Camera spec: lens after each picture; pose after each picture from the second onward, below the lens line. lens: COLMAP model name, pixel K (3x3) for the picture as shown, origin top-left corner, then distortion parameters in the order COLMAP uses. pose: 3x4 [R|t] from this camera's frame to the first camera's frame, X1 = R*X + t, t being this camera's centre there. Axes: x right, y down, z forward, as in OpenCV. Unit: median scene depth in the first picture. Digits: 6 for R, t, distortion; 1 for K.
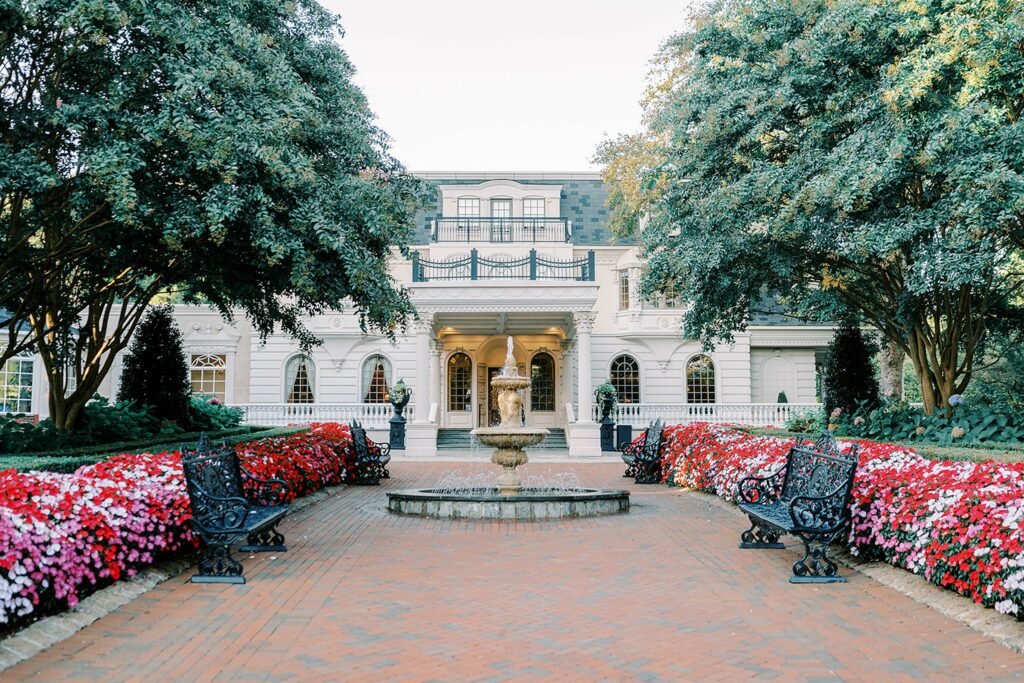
lens RADIAL K [[1012.3, 0, 512.0], [0, 1012.3, 341.5], [0, 0, 1]] dist [0.006301, 0.007206]
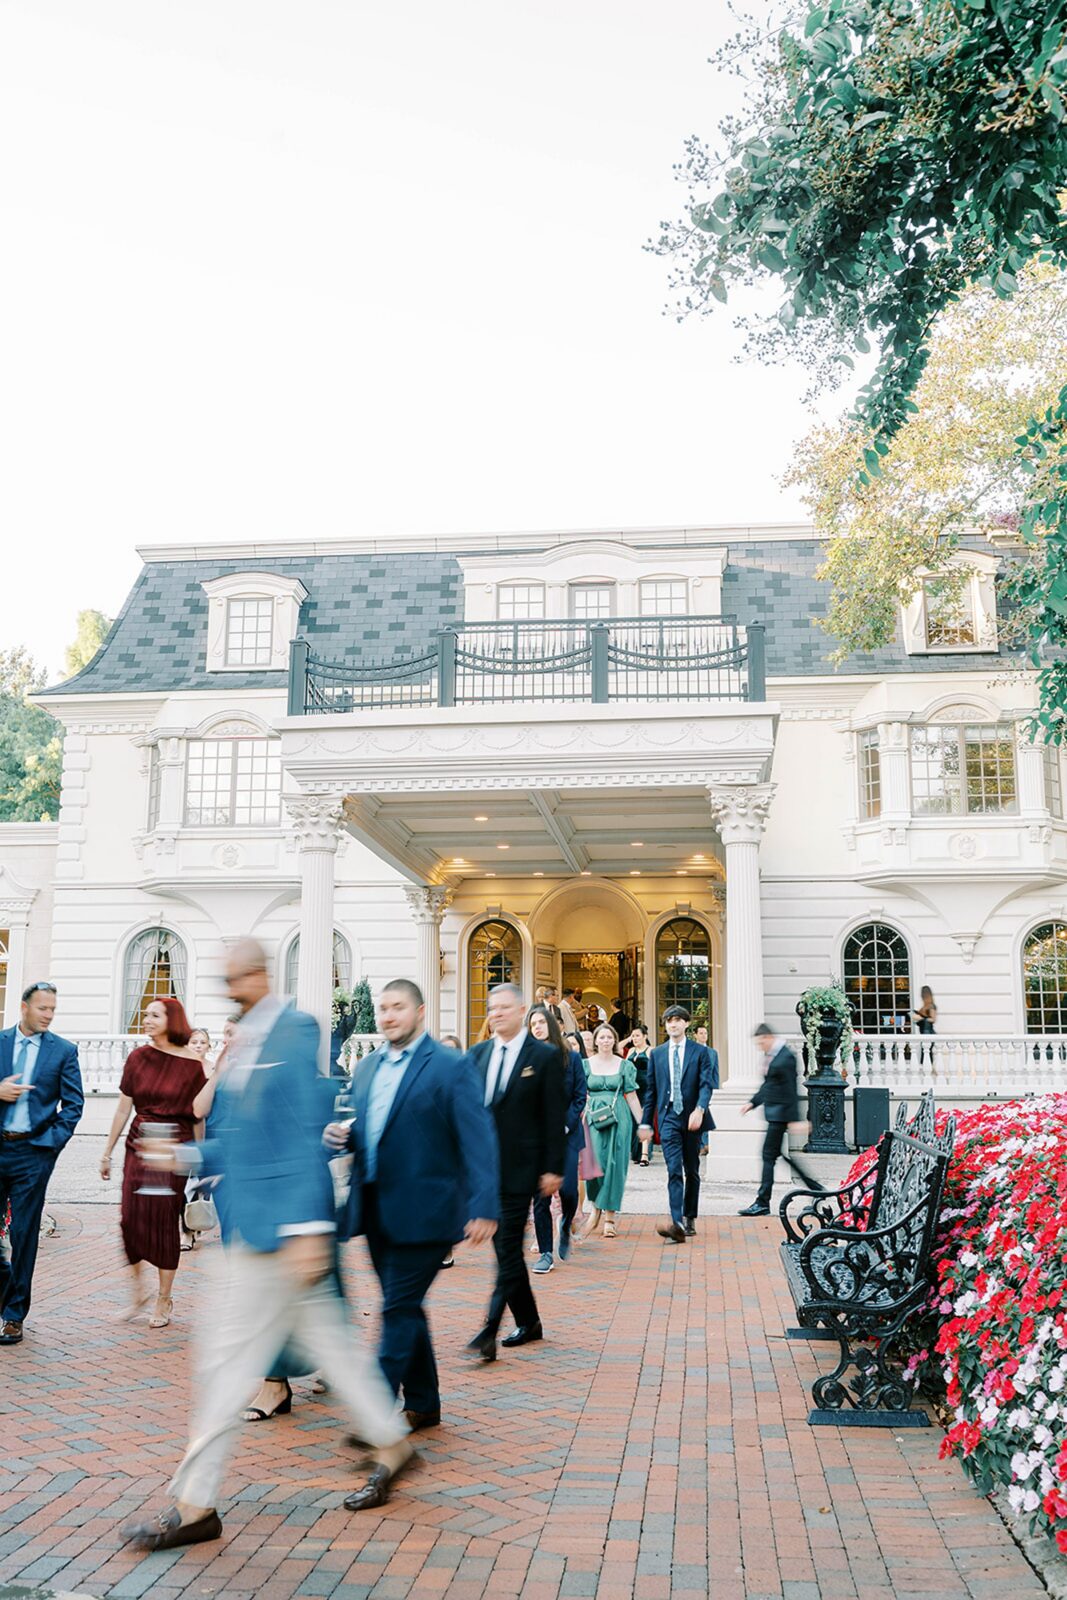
lens RADIAL K [[1581.7, 0, 533.5], [0, 1581.7, 800.0], [0, 0, 1]] dist [0.006301, 0.007206]
pose [[0.992541, -0.017561, -0.120636, 0.048974], [0.007022, 0.996163, -0.087237, 0.019322], [0.121705, 0.085739, 0.988856, 0.305785]]
